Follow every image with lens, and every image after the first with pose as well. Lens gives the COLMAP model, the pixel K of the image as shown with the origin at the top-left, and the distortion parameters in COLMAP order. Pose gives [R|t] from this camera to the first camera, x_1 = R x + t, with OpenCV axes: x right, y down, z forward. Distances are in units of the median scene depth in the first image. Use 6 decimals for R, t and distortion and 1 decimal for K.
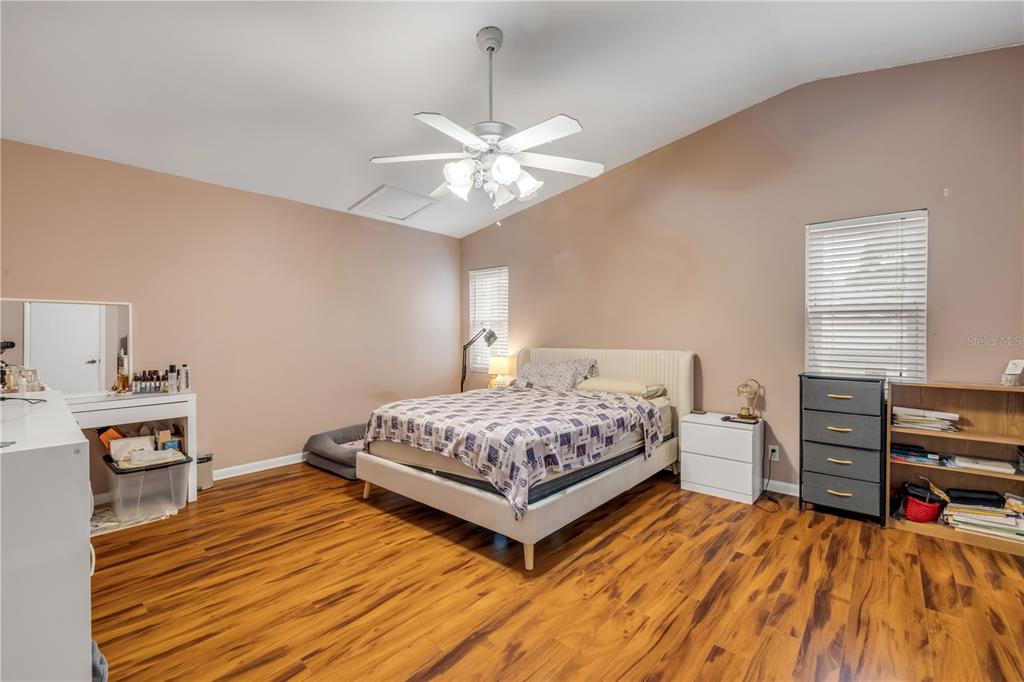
lens RADIAL K [[427.4, 0, 504.9], [0, 427.4, 333.6], [0, 0, 1]] dist [0.000994, 0.000118]
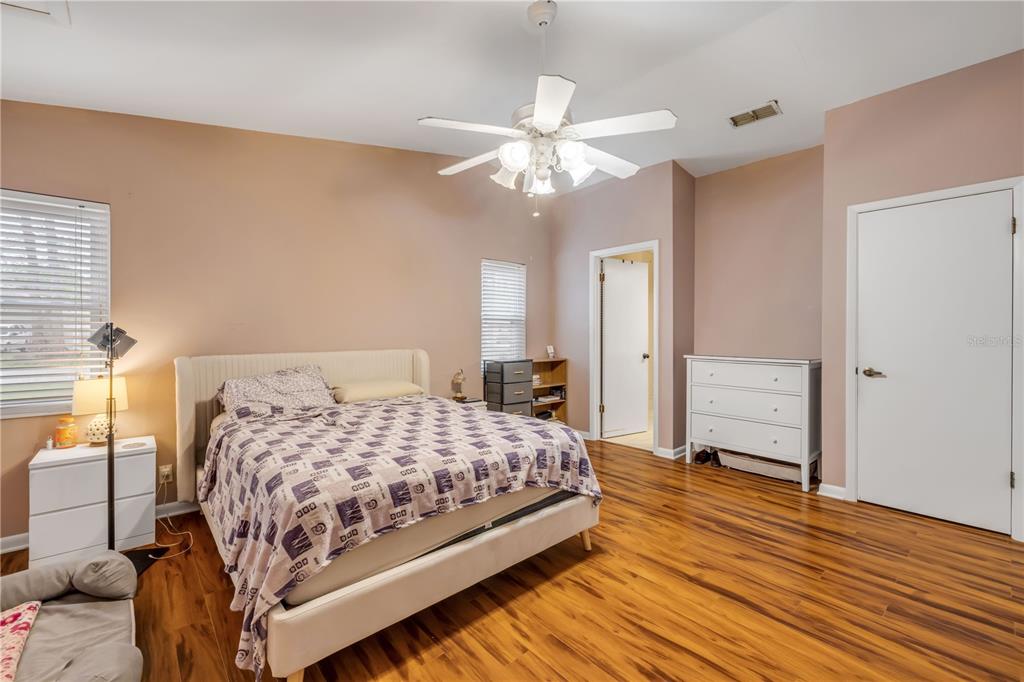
lens RADIAL K [[427.4, 0, 504.9], [0, 427.4, 333.6], [0, 0, 1]] dist [0.000994, 0.000118]
pose [[0.147178, 0.000508, 0.989110, -0.911939], [-0.000704, 1.000000, -0.000409, 0.001255], [-0.989110, -0.000636, 0.147178, 0.910543]]
